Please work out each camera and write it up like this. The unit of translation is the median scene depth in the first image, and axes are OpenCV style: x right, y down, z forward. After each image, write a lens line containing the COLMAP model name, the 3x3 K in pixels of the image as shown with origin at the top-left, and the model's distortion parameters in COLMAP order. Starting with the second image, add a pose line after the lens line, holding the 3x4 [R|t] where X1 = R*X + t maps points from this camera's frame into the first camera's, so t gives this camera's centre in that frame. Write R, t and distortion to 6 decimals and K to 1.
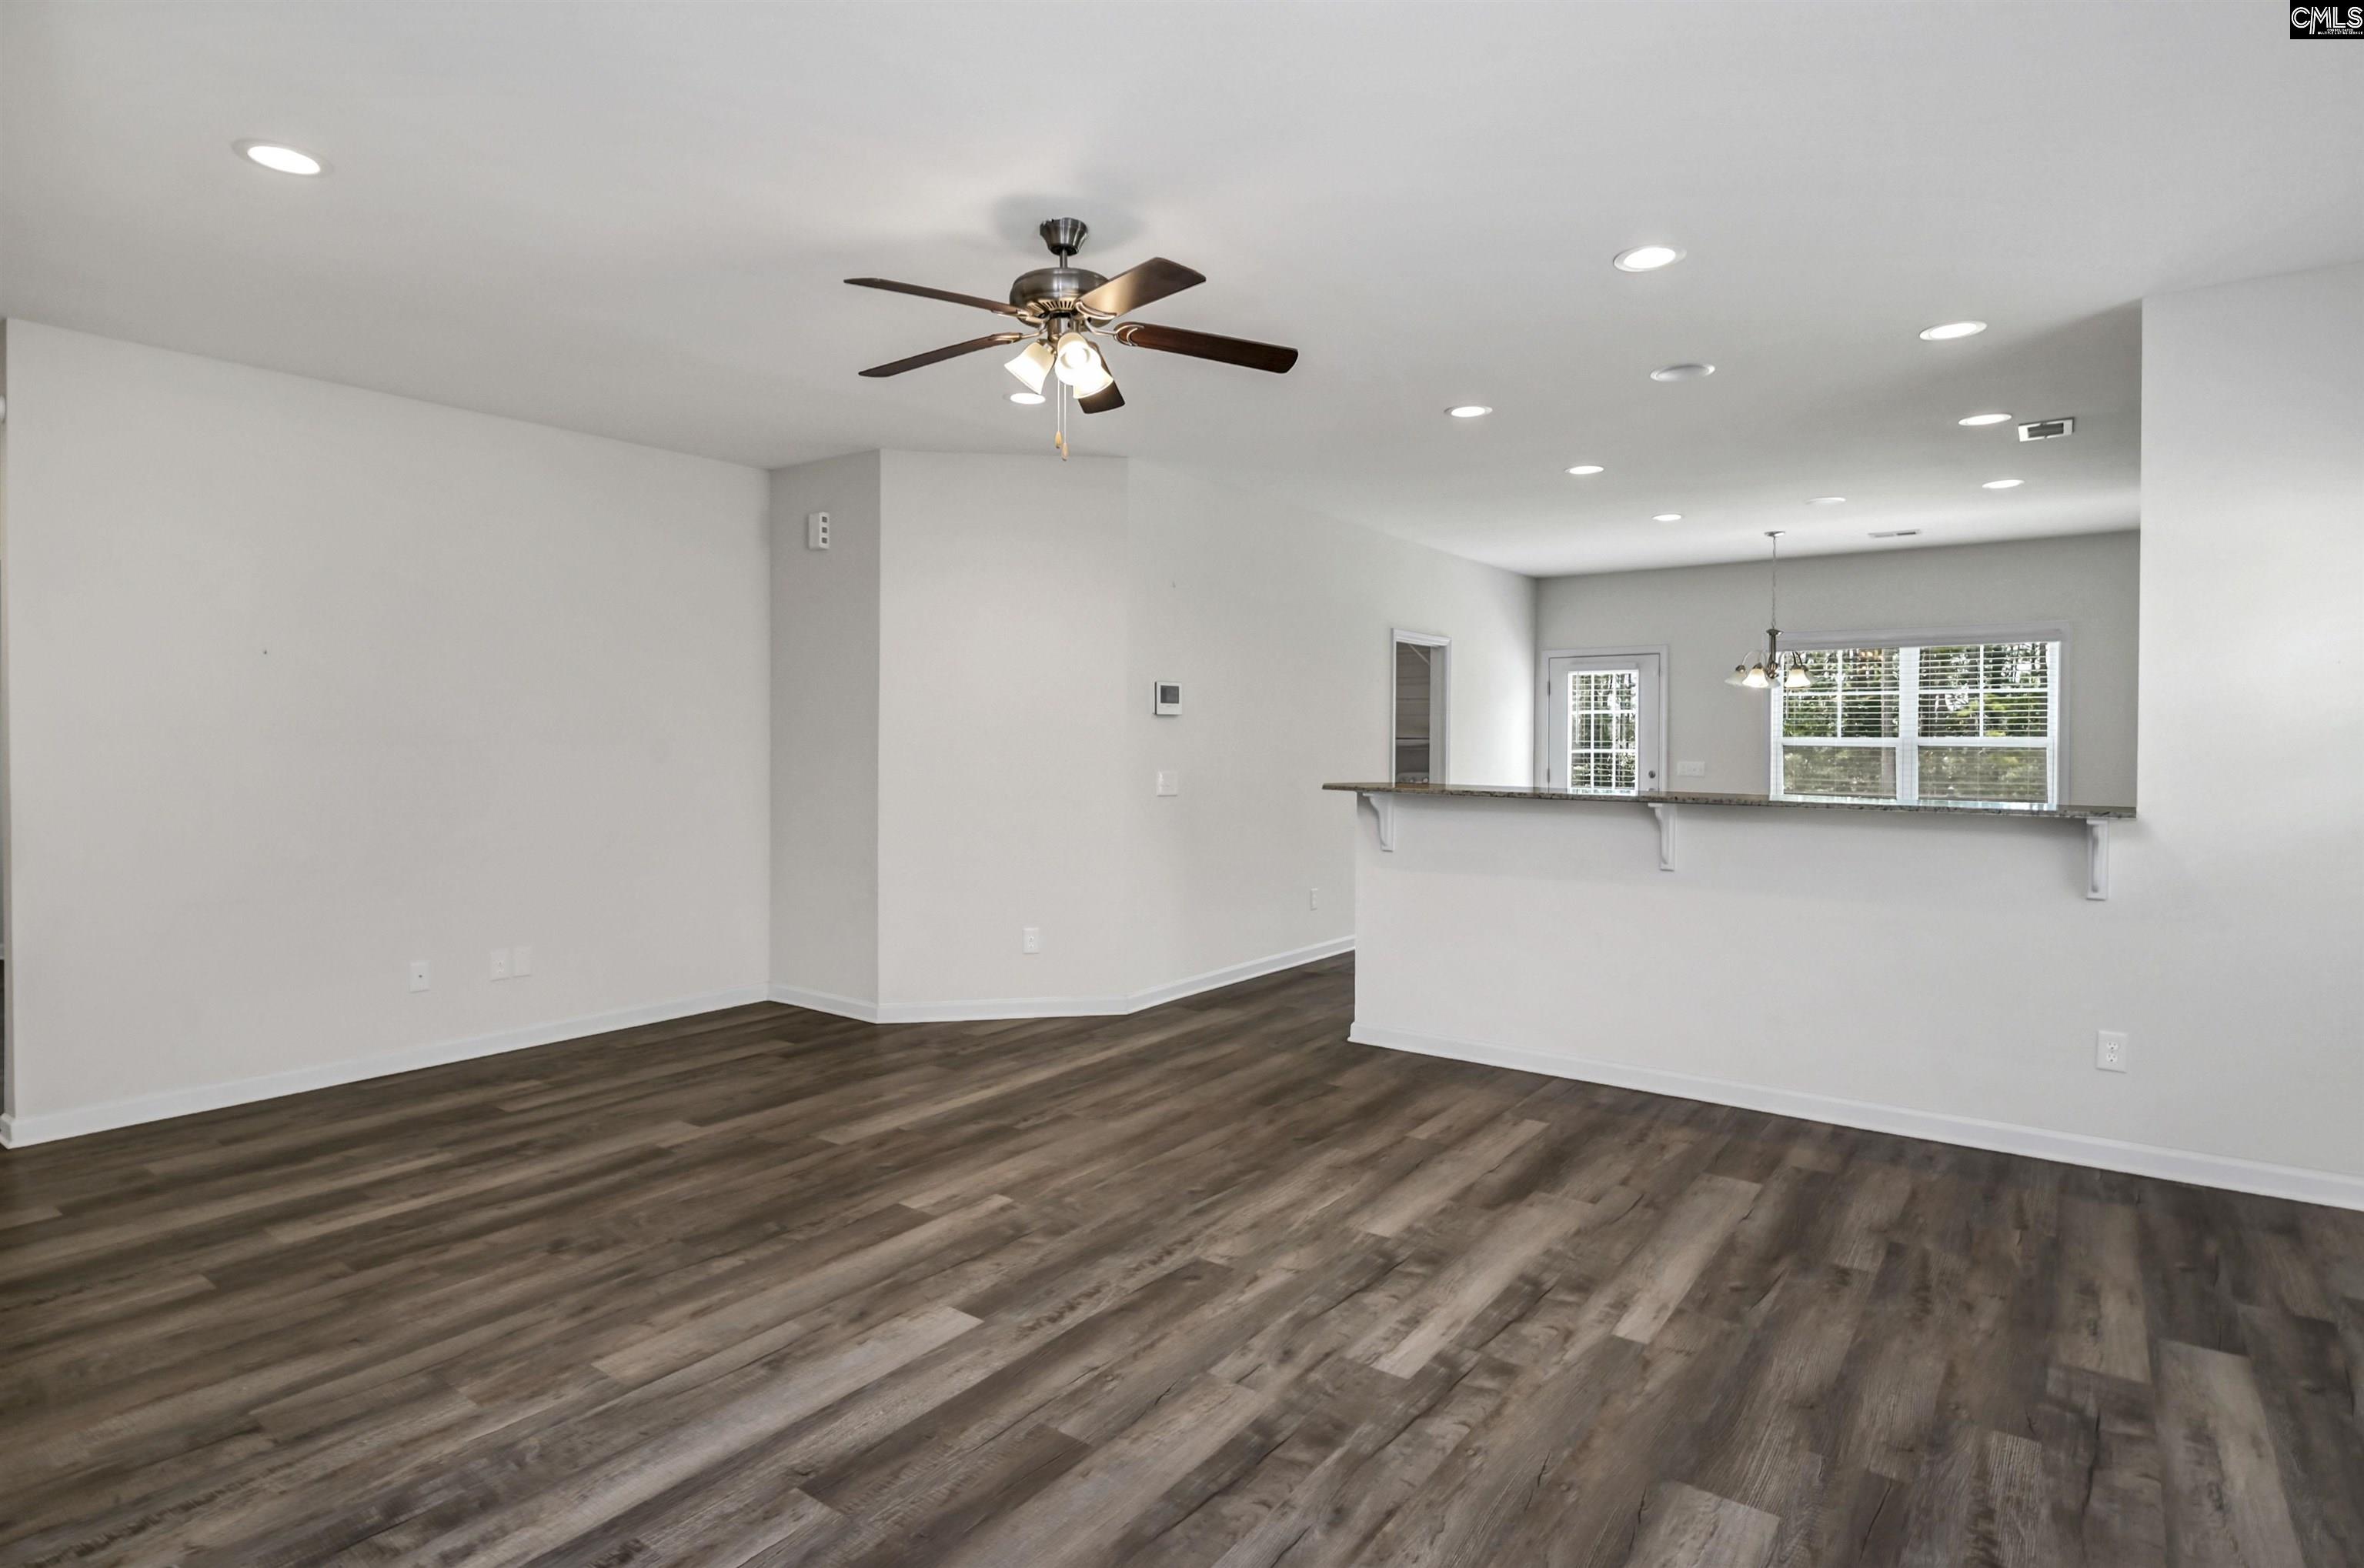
lens RADIAL K [[1200.2, 0, 1187.4], [0, 1200.2, 739.0], [0, 0, 1]] dist [-0.000889, -0.007773]
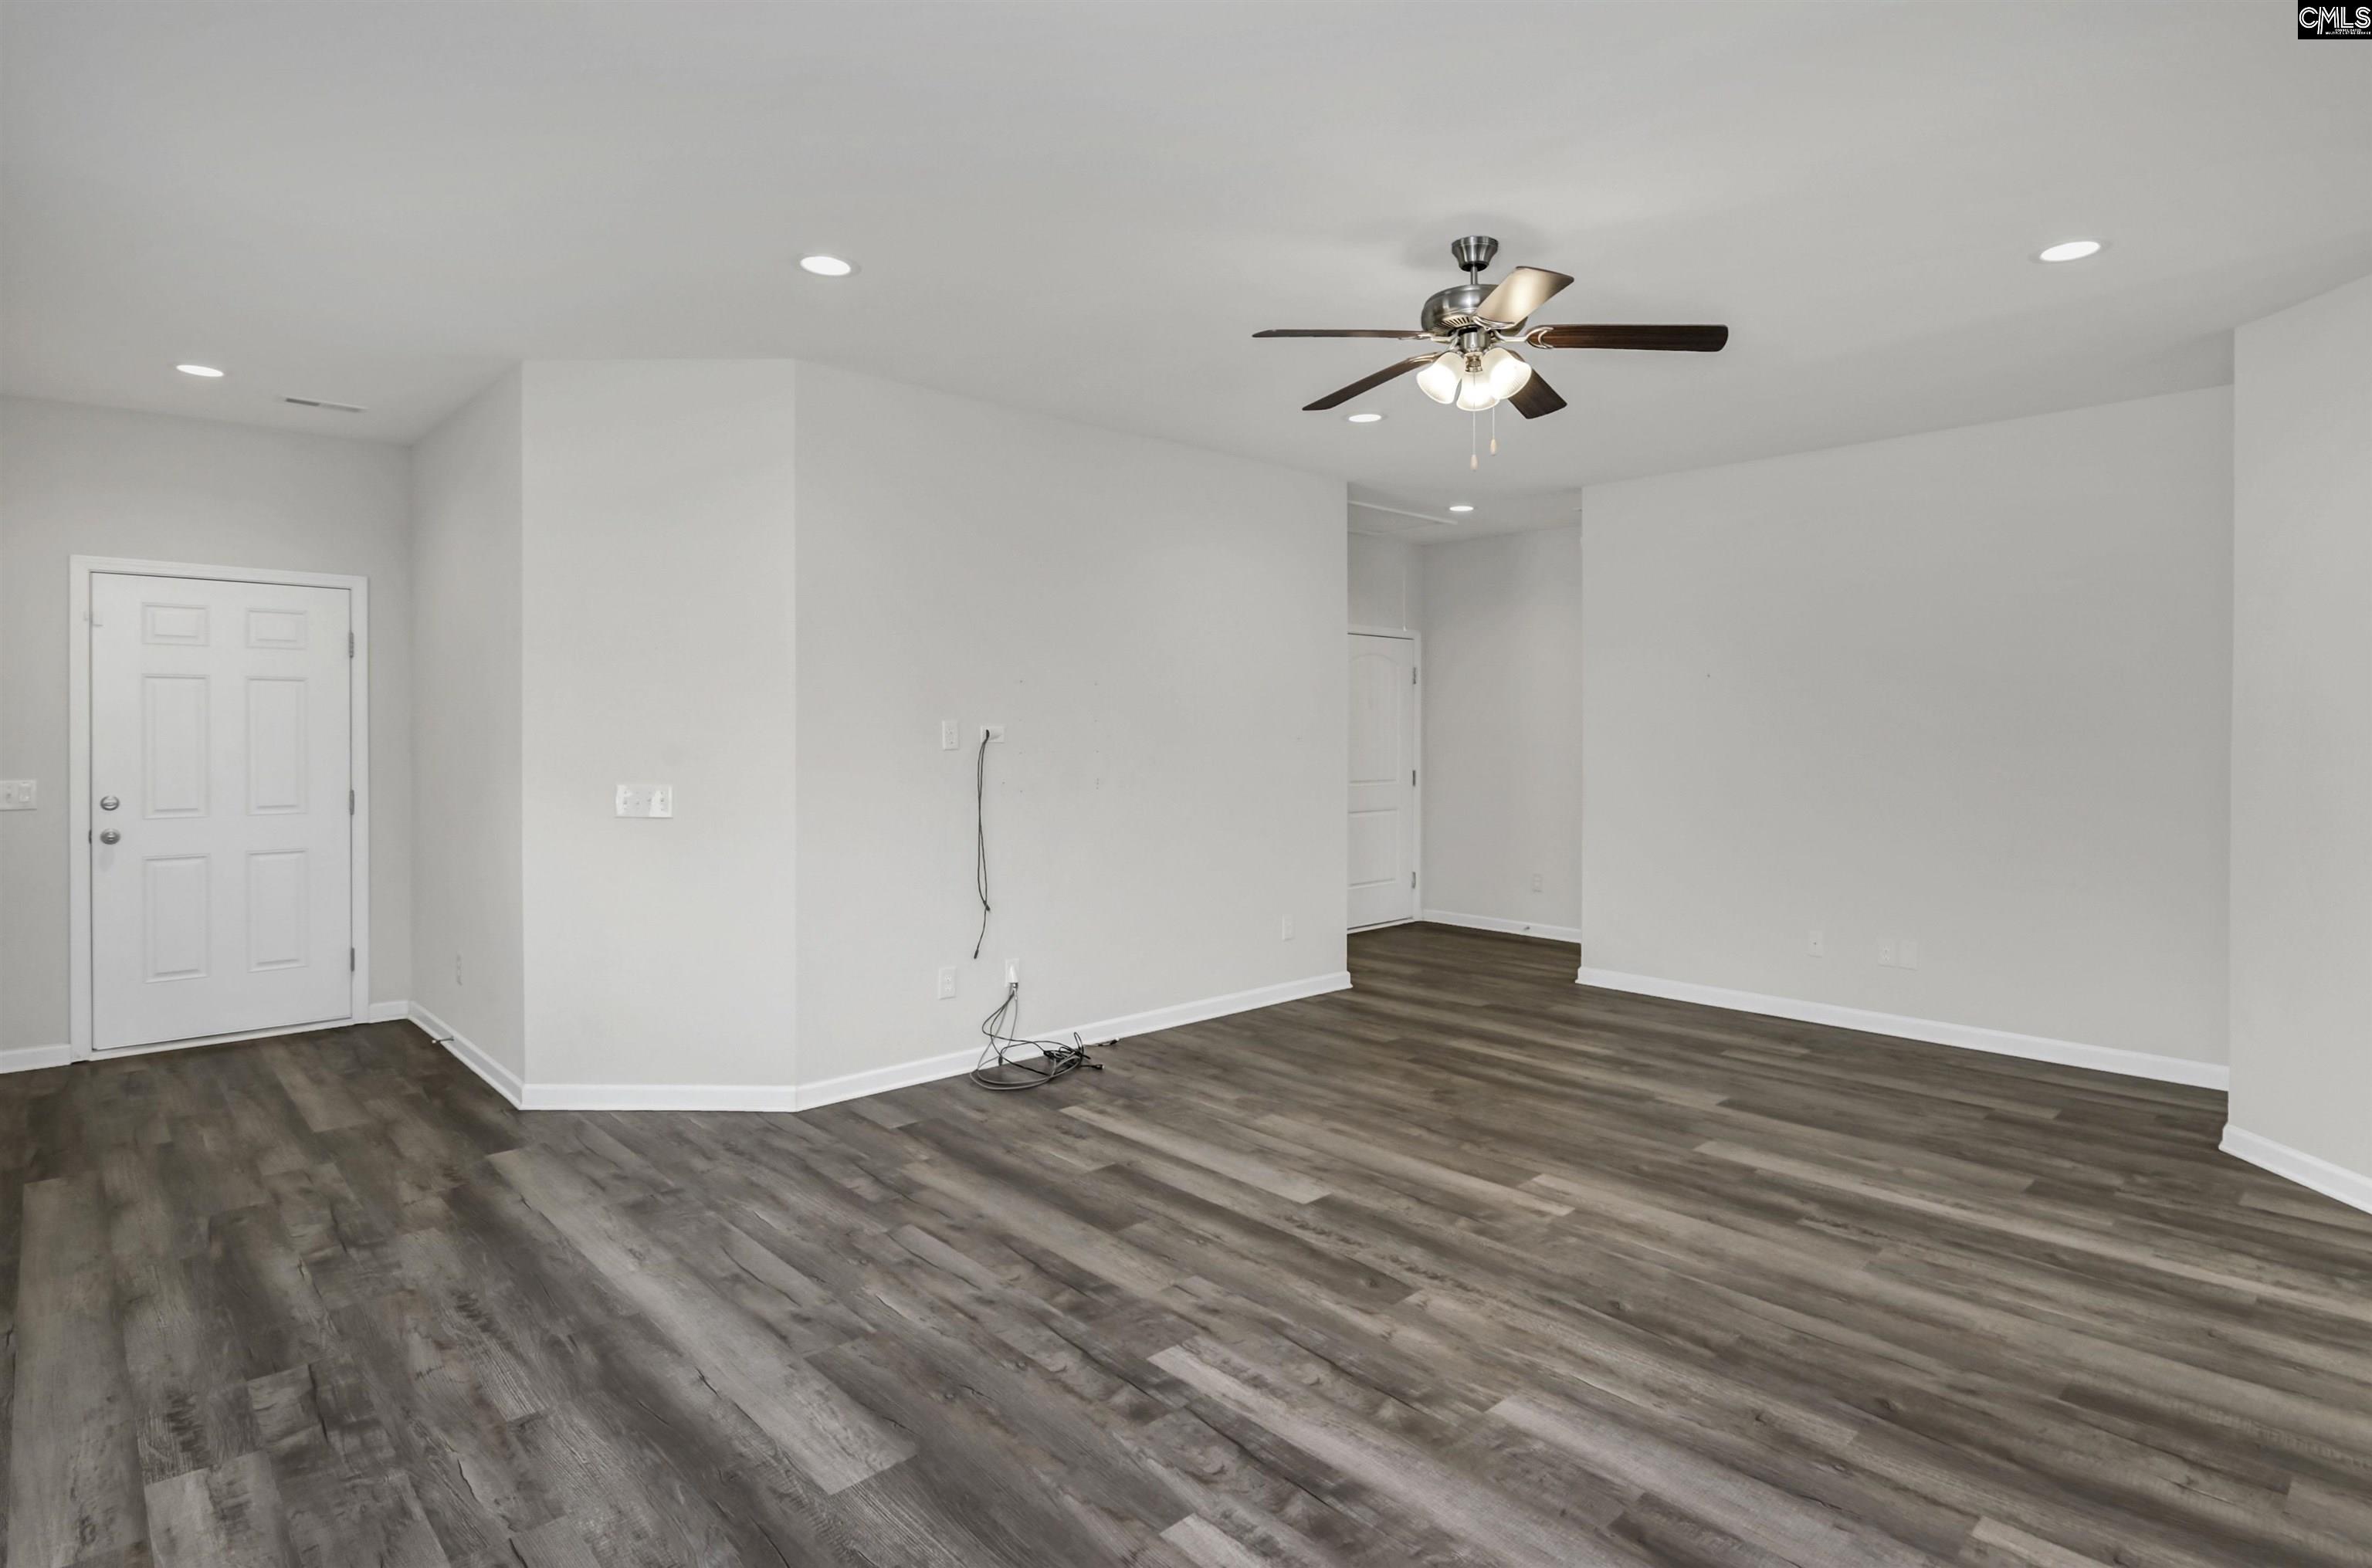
lens RADIAL K [[1204.3, 0, 1191.4], [0, 1204.3, 738.9], [0, 0, 1]] dist [-0.000889, -0.007773]
pose [[-0.170613, 0.007205, -0.985312, 1.005989], [-0.003566, 0.999962, 0.007930, -0.007065], [0.985332, 0.004866, -0.170581, 1.020824]]
